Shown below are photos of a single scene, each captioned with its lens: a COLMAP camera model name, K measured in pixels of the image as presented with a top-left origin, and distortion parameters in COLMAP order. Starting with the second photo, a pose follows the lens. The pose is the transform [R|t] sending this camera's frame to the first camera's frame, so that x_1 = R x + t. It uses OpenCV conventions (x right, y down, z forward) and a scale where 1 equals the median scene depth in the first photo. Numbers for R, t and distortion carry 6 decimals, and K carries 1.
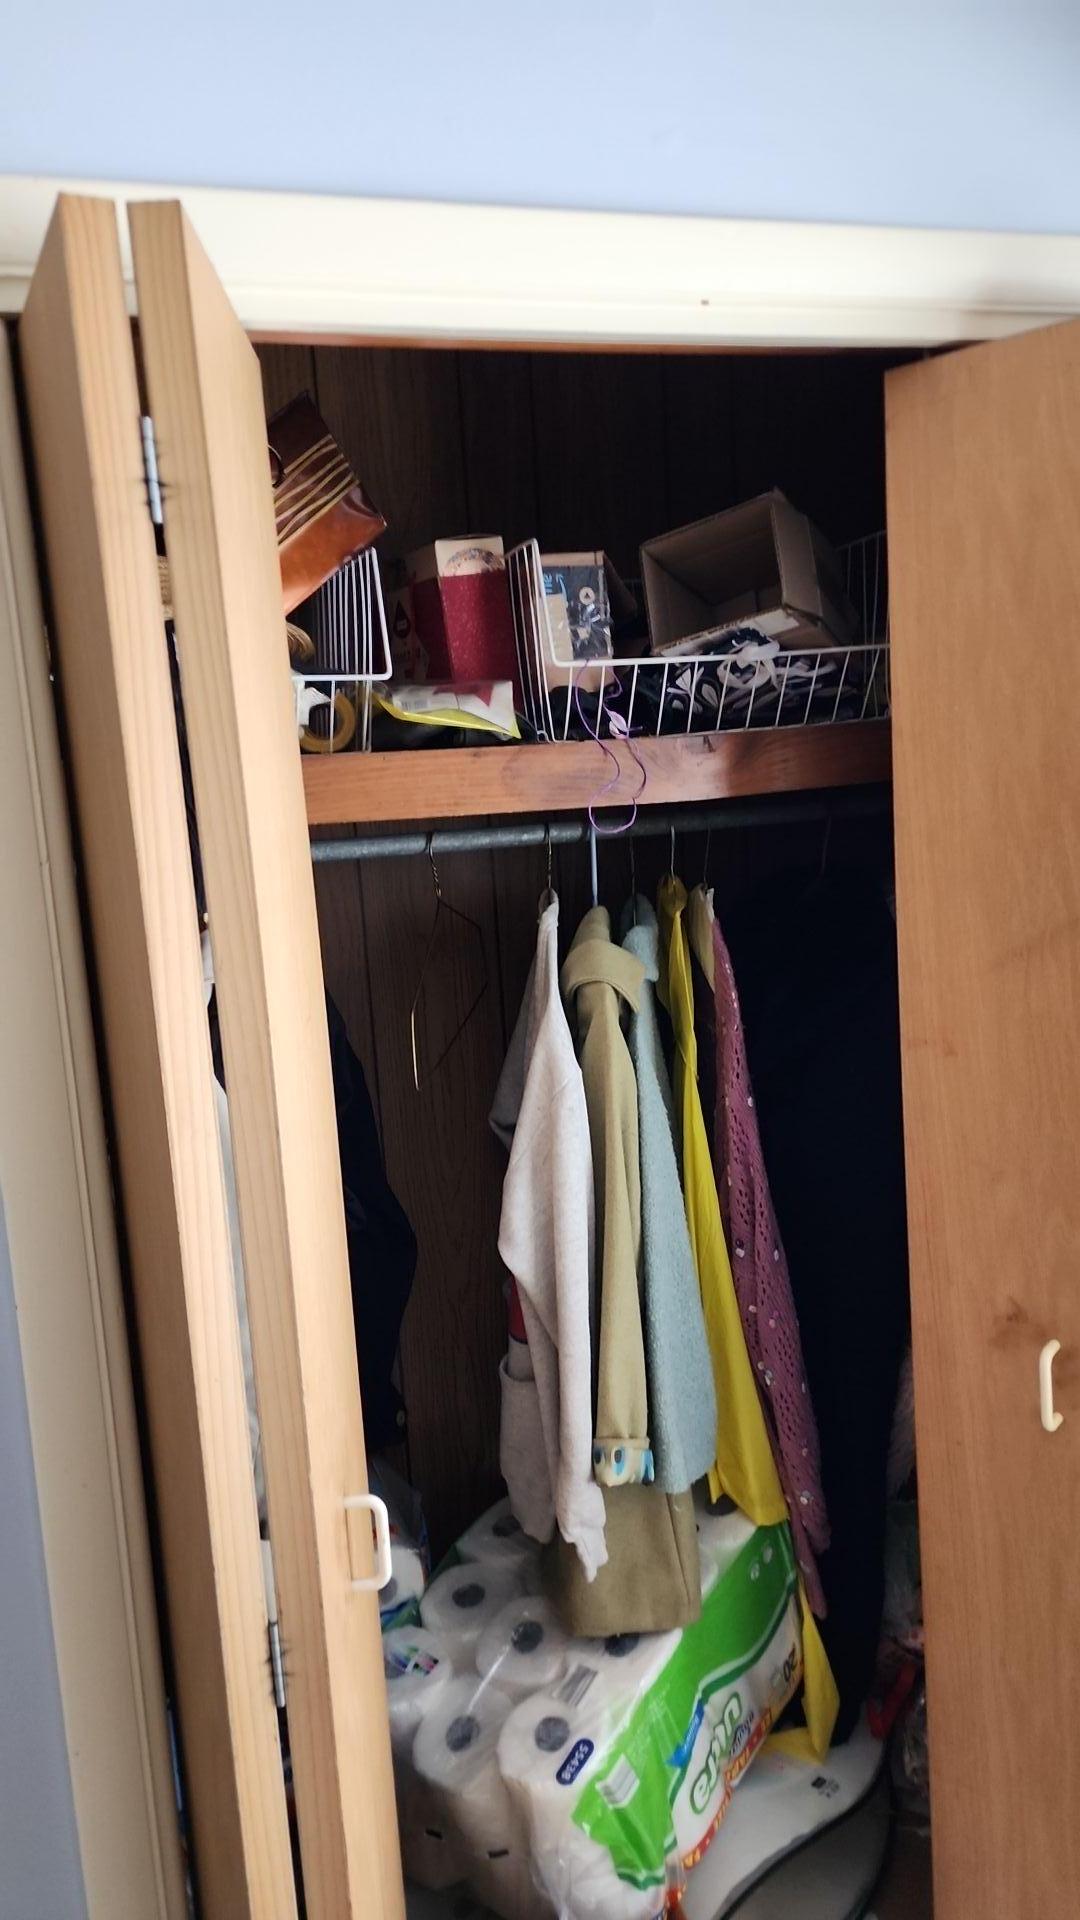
lens RADIAL K [[1298.2, 0, 527.0], [0, 1298.2, 908.5], [0, 0, 1]] dist [0.082636, -0.069735]
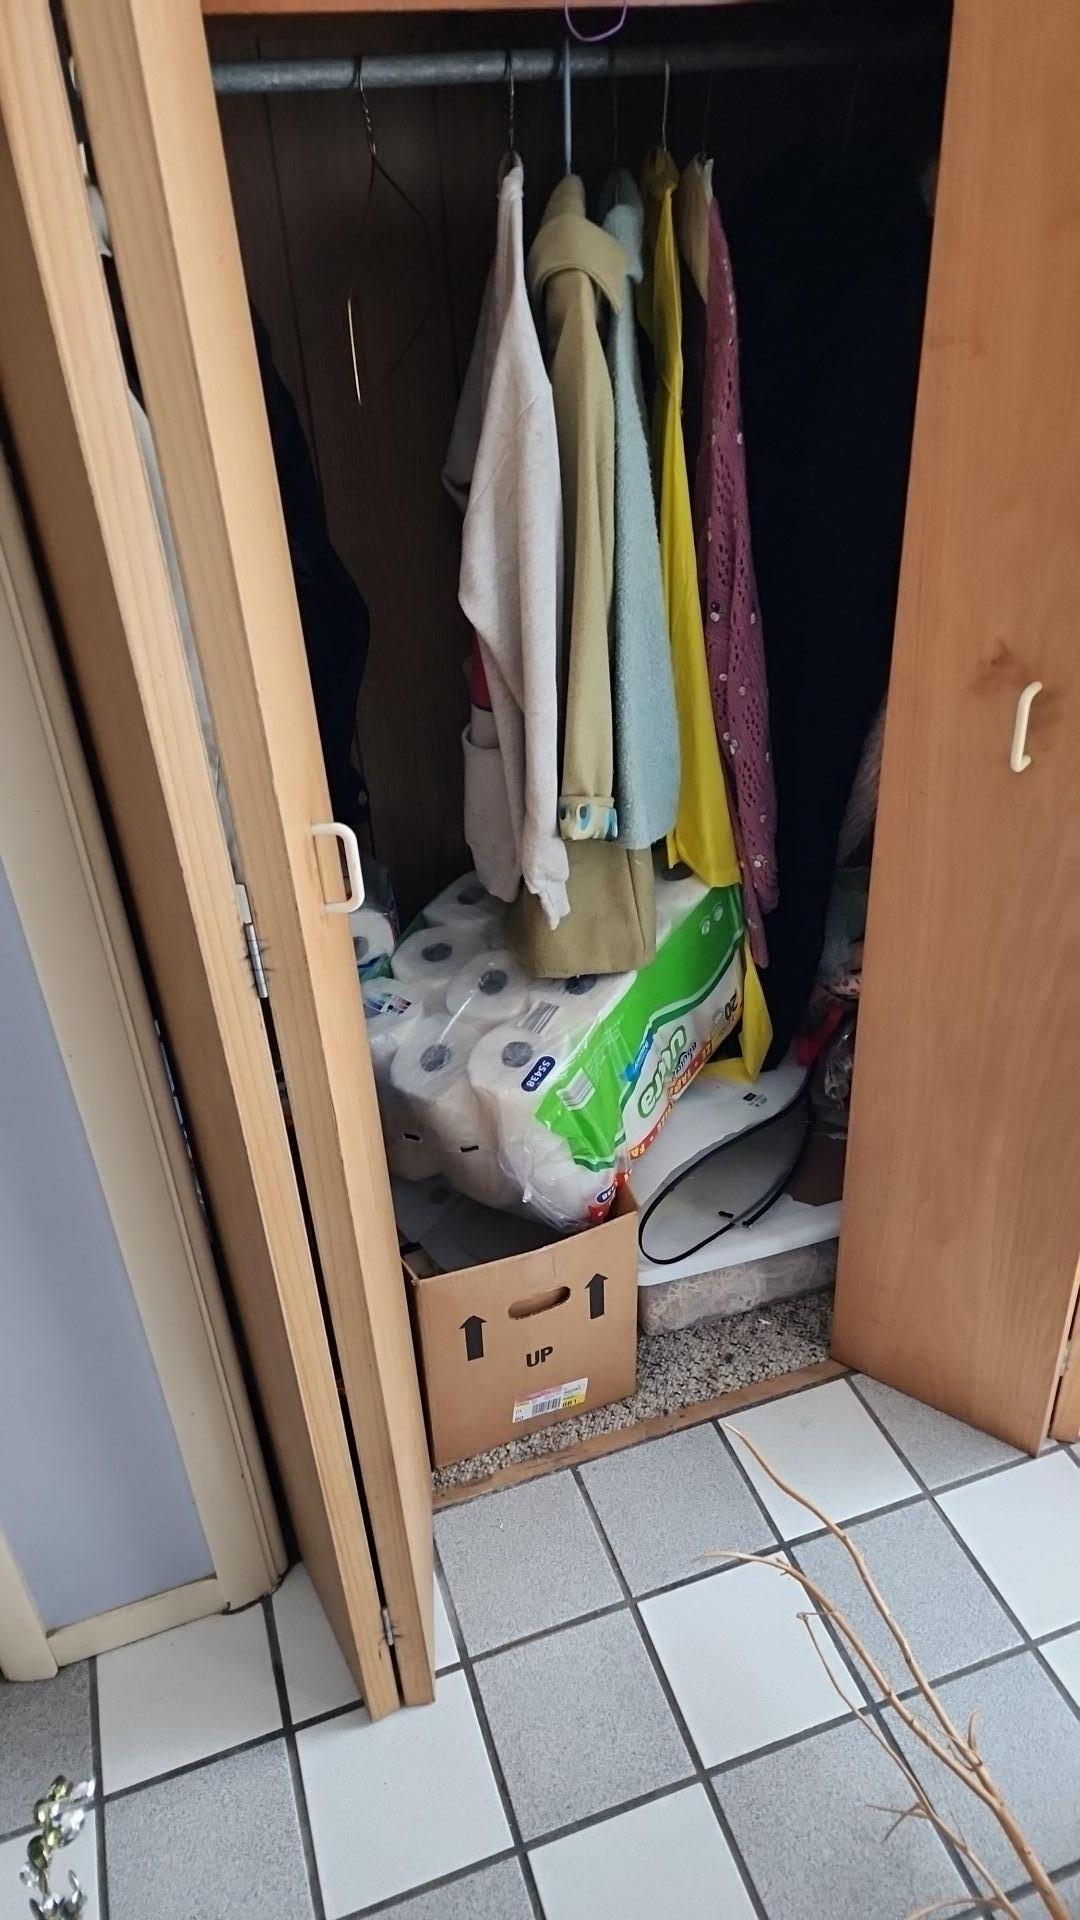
lens RADIAL K [[1298.2, 0, 530.9], [0, 1298.2, 950.8], [0, 0, 1]] dist [0.082636, -0.069735]
pose [[0.999073, -0.015699, 0.040072, -0.011291], [-0.002149, 0.911734, 0.410776, 0.099749], [-0.042984, -0.410481, 0.910855, 0.051802]]
